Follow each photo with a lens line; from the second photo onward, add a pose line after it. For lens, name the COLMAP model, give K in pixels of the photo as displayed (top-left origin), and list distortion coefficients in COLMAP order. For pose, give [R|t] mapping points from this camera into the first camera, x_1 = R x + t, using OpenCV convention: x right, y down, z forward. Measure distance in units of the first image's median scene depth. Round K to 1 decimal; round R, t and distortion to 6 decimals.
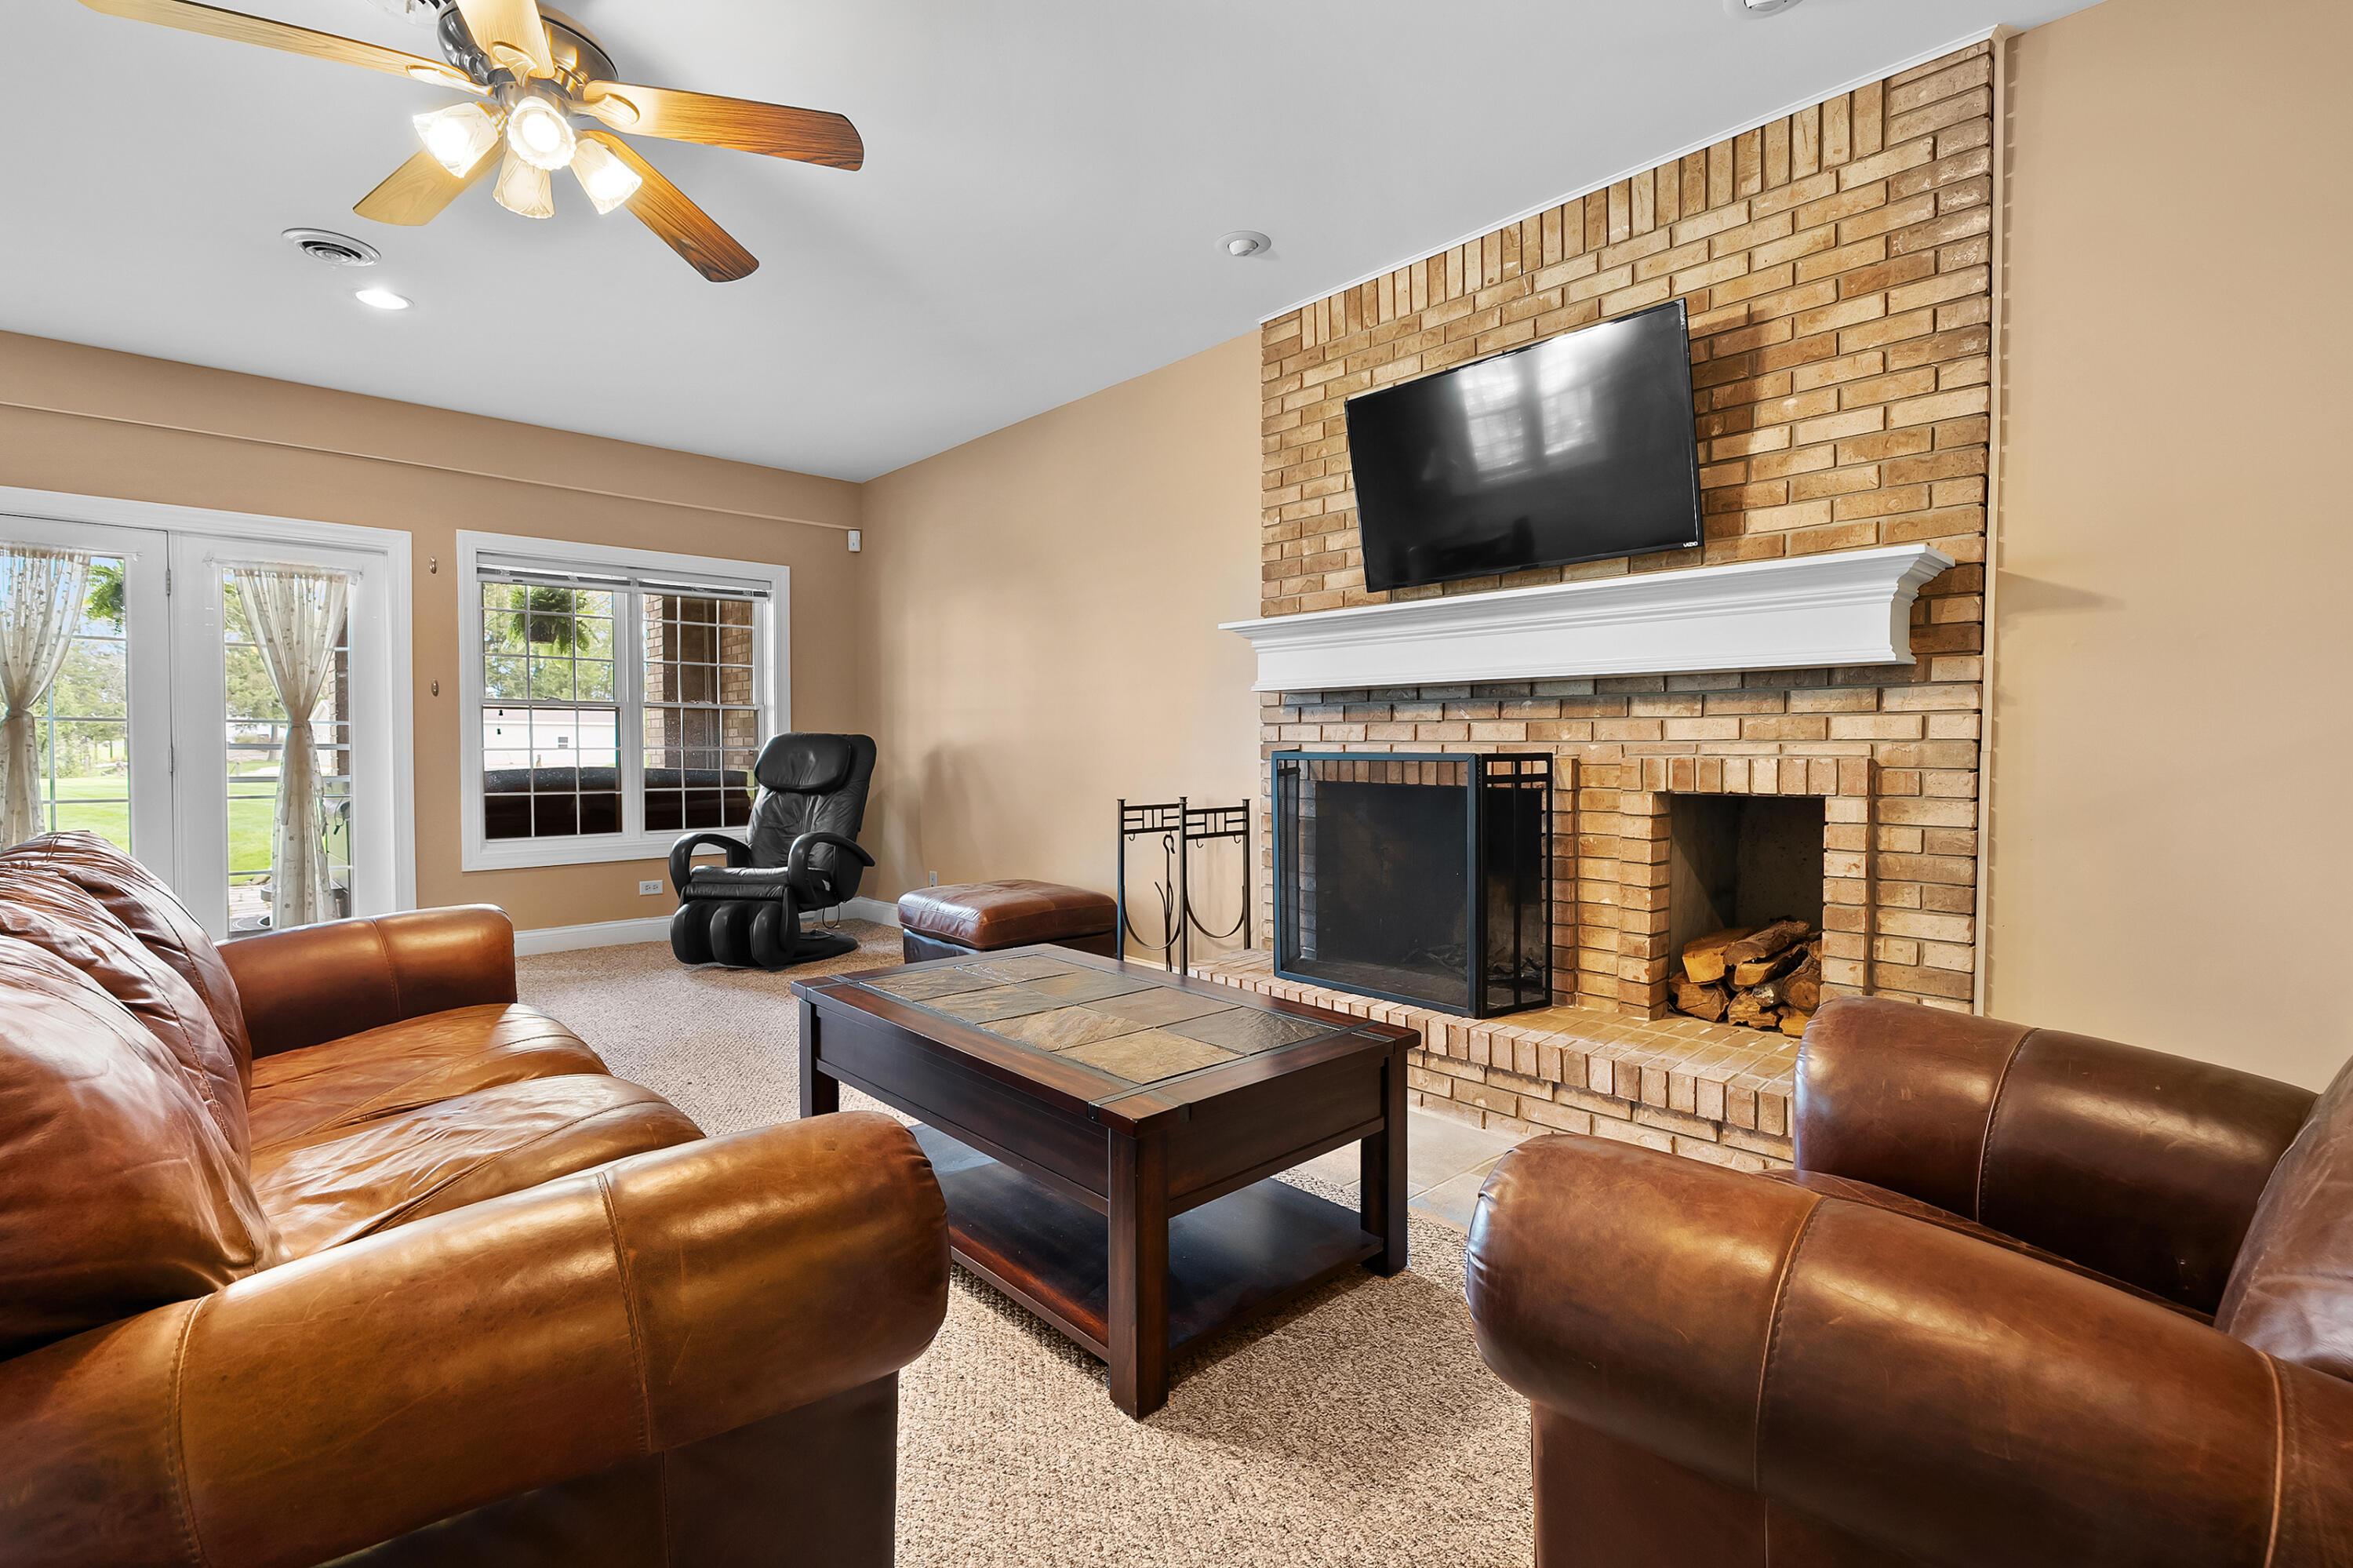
lens RADIAL K [[1078.4, 0, 1174.3], [0, 1078.4, 777.4], [0, 0, 1]] dist [-0.001191, -0.000243]
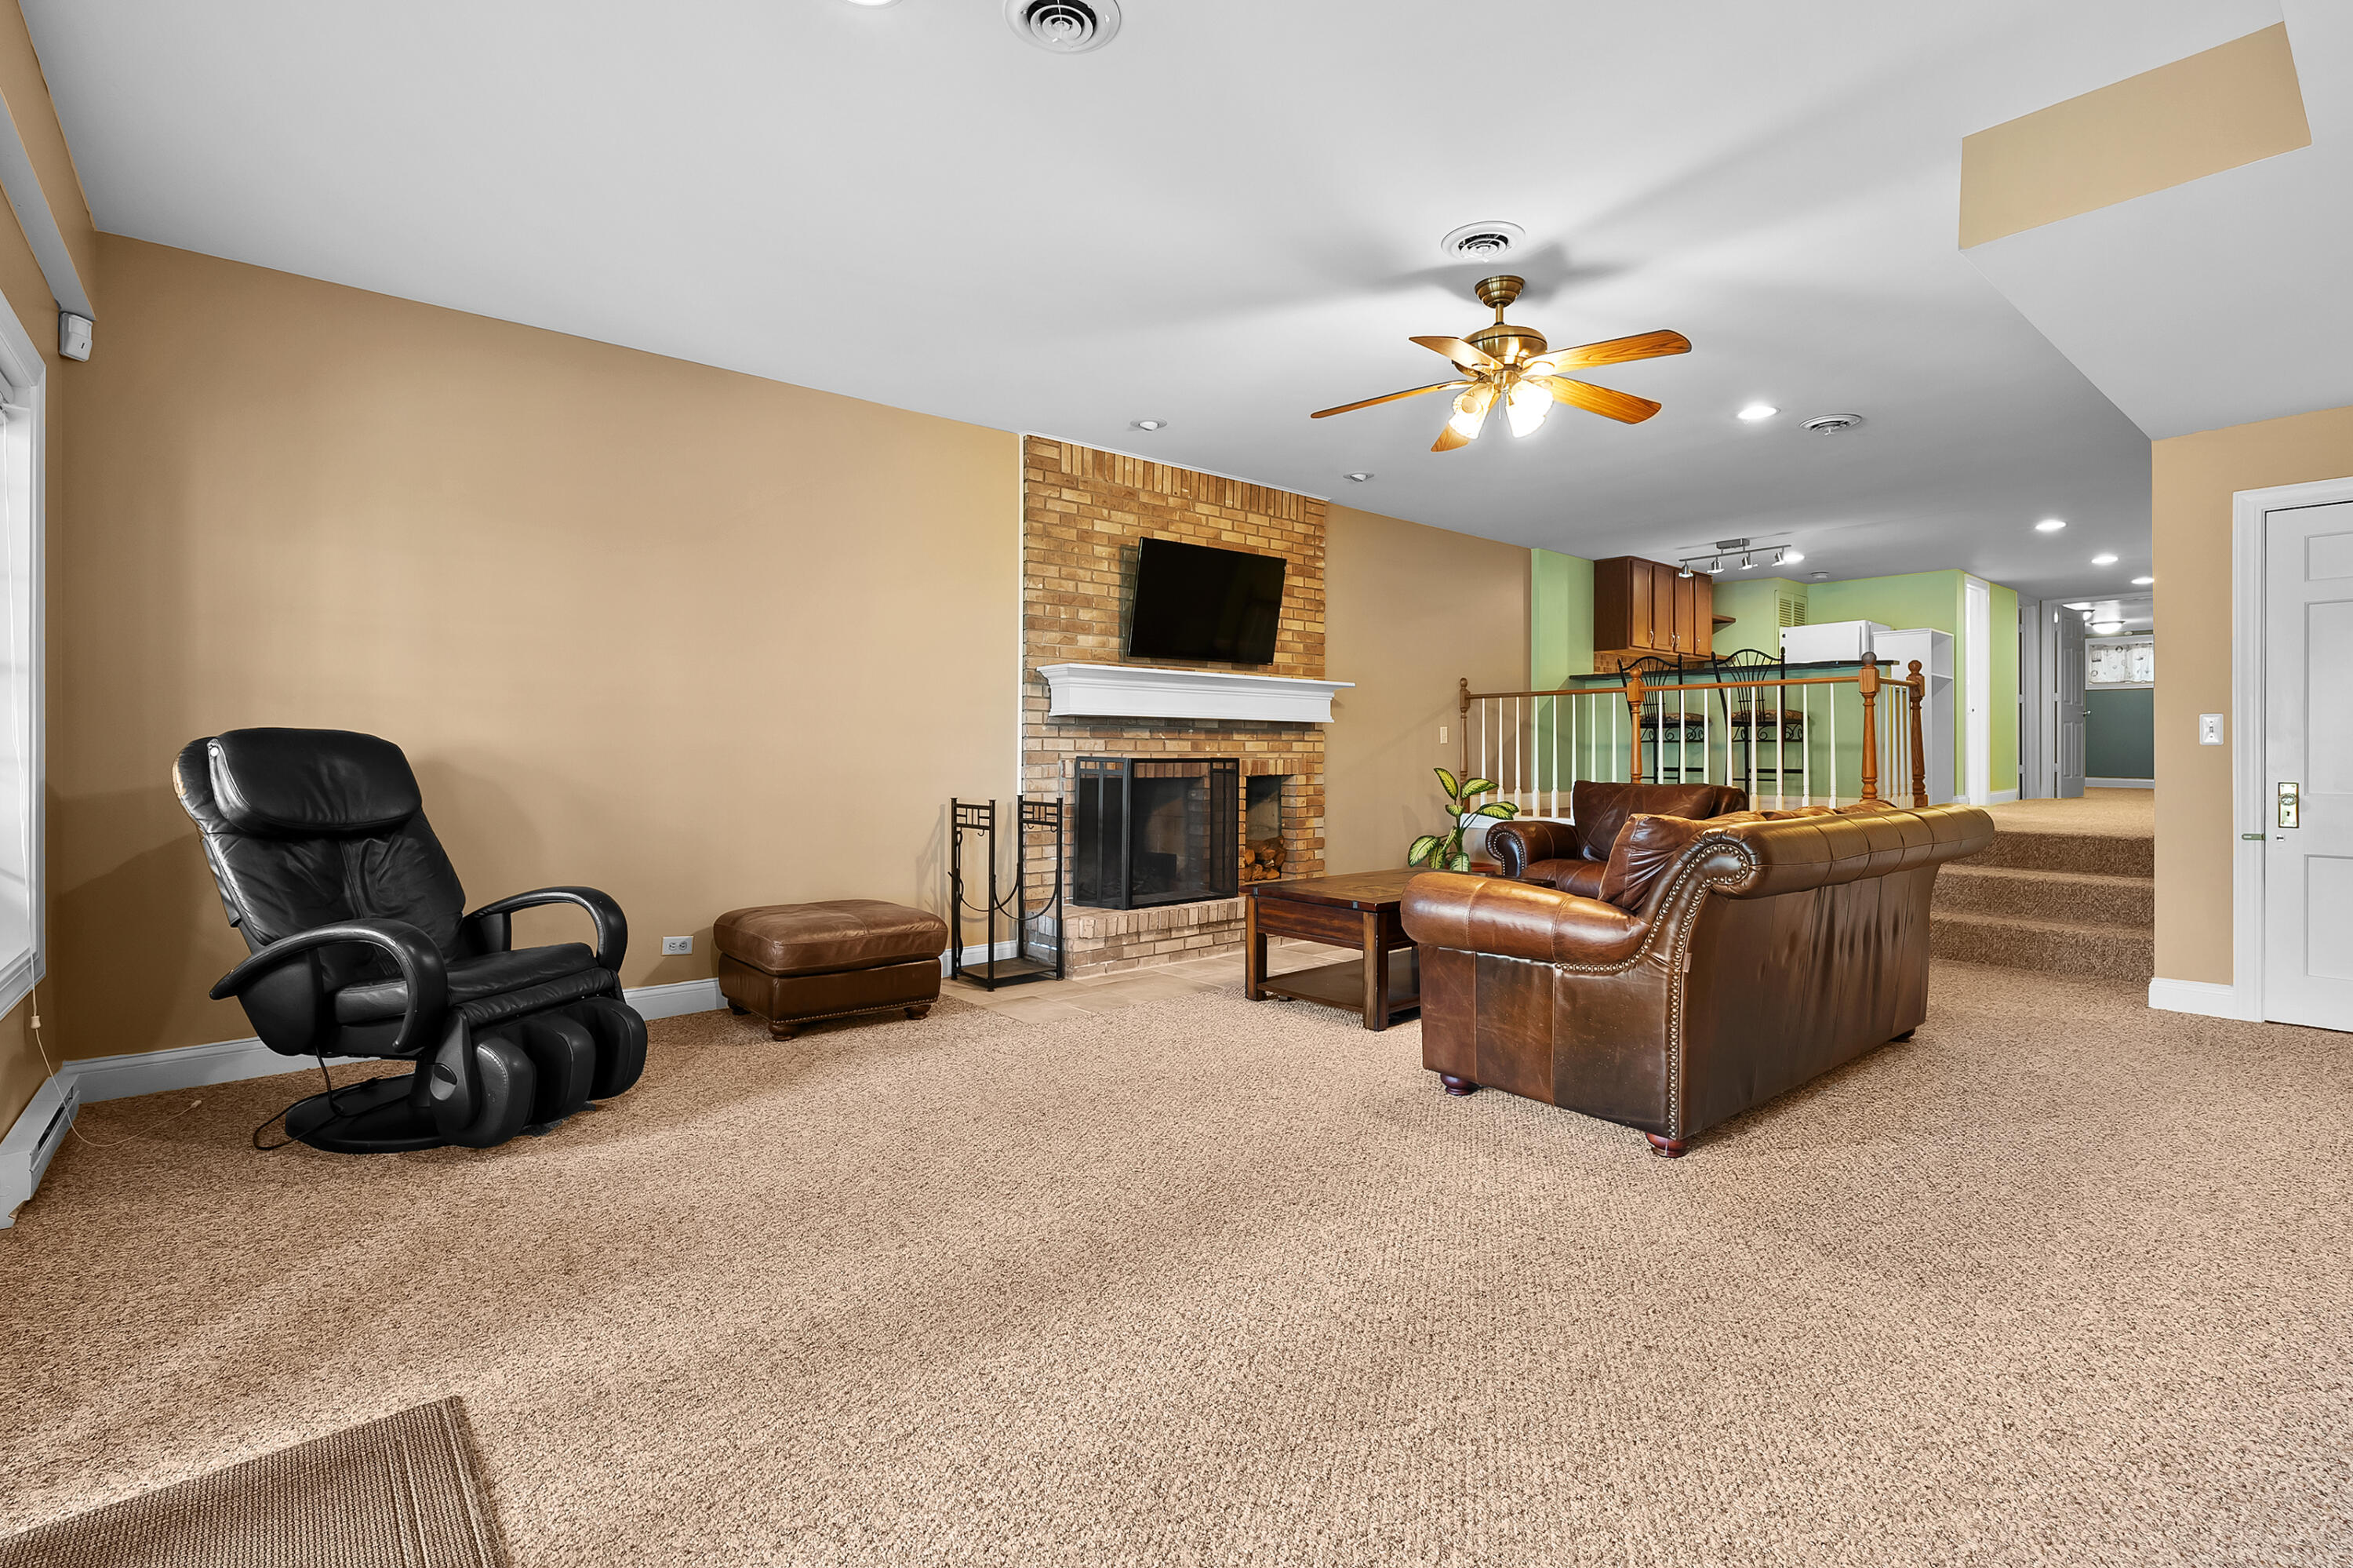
lens RADIAL K [[1078.4, 0, 1174.9], [0, 1078.4, 764.9], [0, 0, 1]] dist [-0.001191, -0.000243]
pose [[0.038214, -0.005177, 0.999256, -1.403829], [0.035073, 0.999377, 0.003836, -0.017555], [-0.998654, 0.034901, 0.038372, 0.890941]]
